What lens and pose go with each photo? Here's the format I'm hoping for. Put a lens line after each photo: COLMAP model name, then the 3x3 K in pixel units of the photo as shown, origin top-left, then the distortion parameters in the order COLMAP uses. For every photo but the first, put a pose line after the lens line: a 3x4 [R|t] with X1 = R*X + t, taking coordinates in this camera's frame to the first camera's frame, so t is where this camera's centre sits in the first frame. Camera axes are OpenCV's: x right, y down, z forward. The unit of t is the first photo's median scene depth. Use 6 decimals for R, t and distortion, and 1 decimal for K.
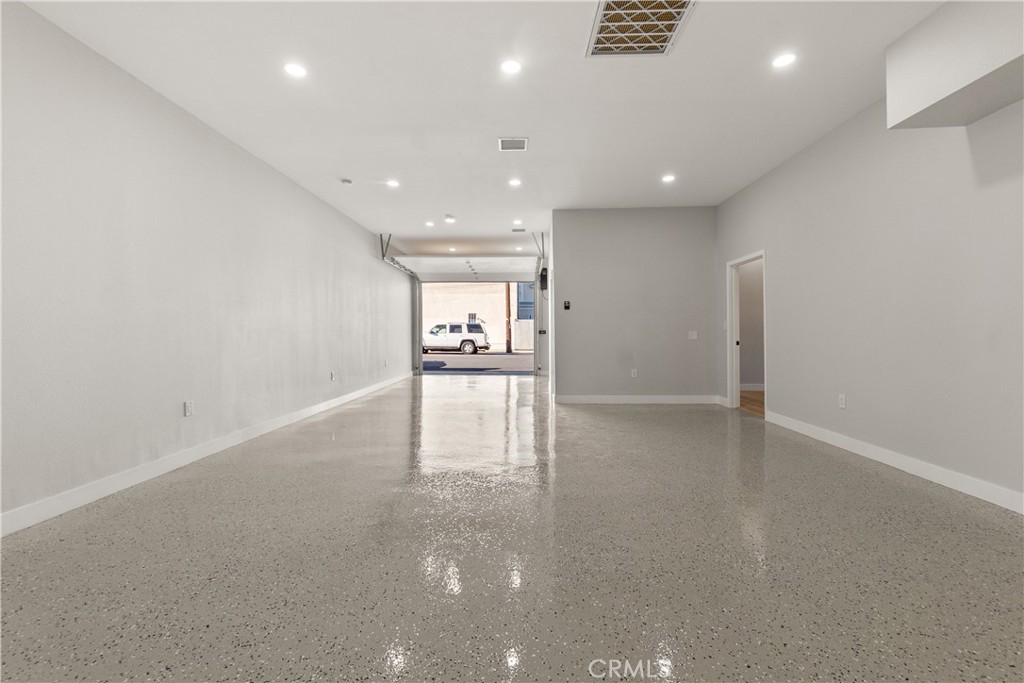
lens RADIAL K [[446.0, 0, 507.6], [0, 446.0, 335.9], [0, 0, 1]] dist [-0.001864, 0.000200]
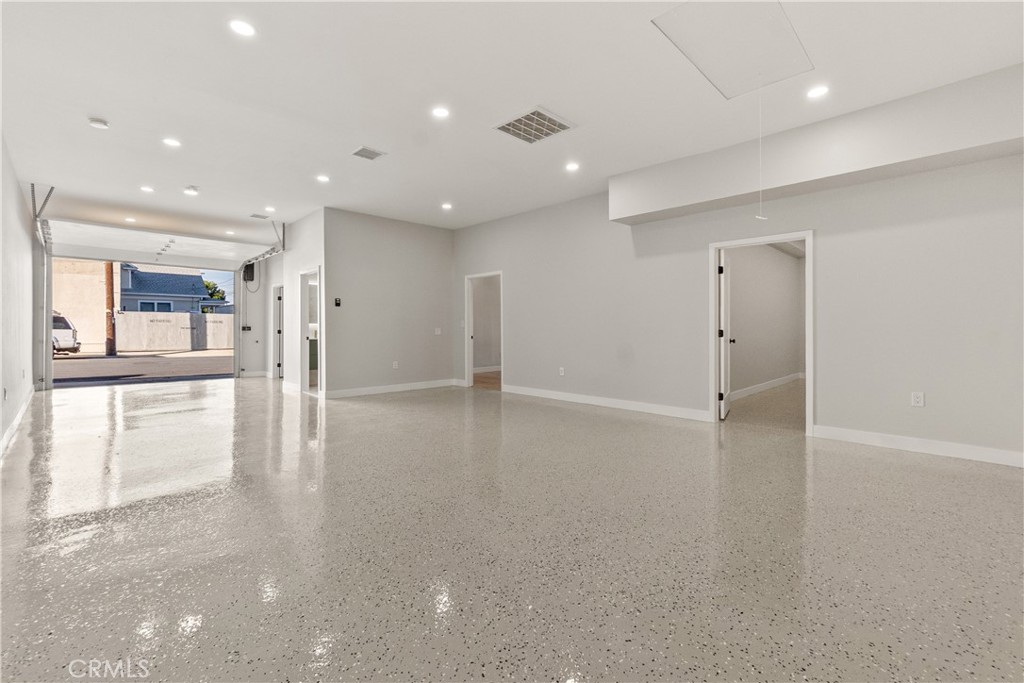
lens RADIAL K [[446.0, 0, 507.6], [0, 446.0, 335.9], [0, 0, 1]] dist [-0.001864, 0.000200]
pose [[0.688173, -0.008472, 0.725497, -0.279478], [0.002813, 0.999955, 0.009008, 0.000083], [-0.725541, -0.004158, 0.688166, 0.007480]]
